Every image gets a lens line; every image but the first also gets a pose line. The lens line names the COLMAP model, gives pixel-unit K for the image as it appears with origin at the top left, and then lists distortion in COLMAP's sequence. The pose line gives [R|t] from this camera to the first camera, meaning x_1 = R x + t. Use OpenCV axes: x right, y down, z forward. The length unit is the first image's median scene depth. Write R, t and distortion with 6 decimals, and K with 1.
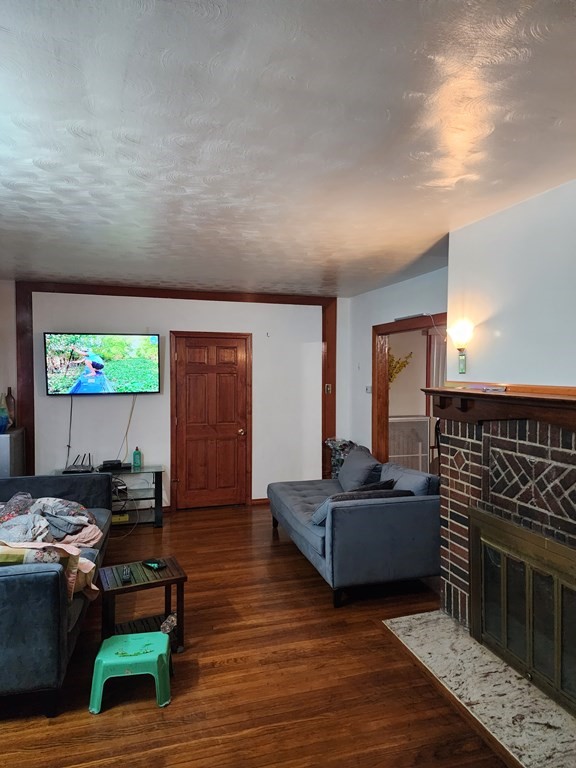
lens RADIAL K [[516.6, 0, 293.0], [0, 516.6, 382.3], [0, 0, 1]] dist [0.071641, -0.042606]
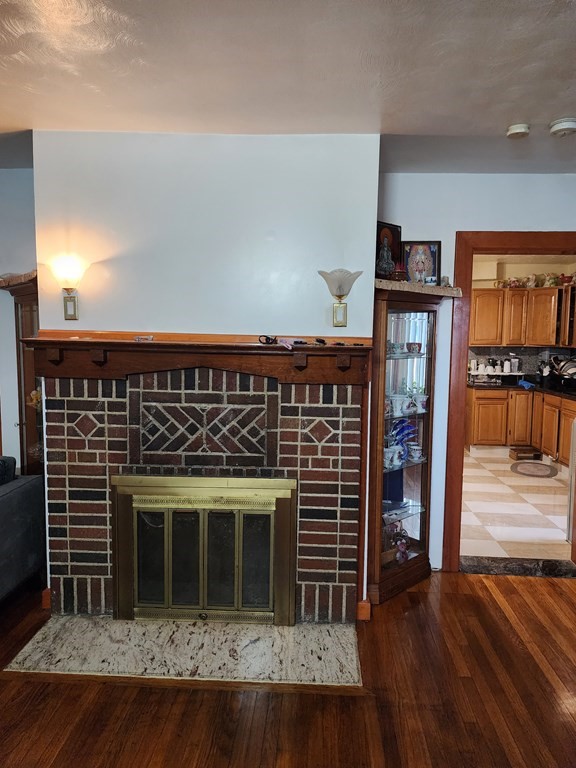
lens RADIAL K [[516.6, 0, 291.5], [0, 516.6, 383.4], [0, 0, 1]] dist [0.071641, -0.042606]
pose [[0.345851, -0.081156, 0.934773, -0.385004], [0.011531, 0.996545, 0.082253, 0.020801], [-0.938219, -0.017669, 0.345592, 0.465908]]
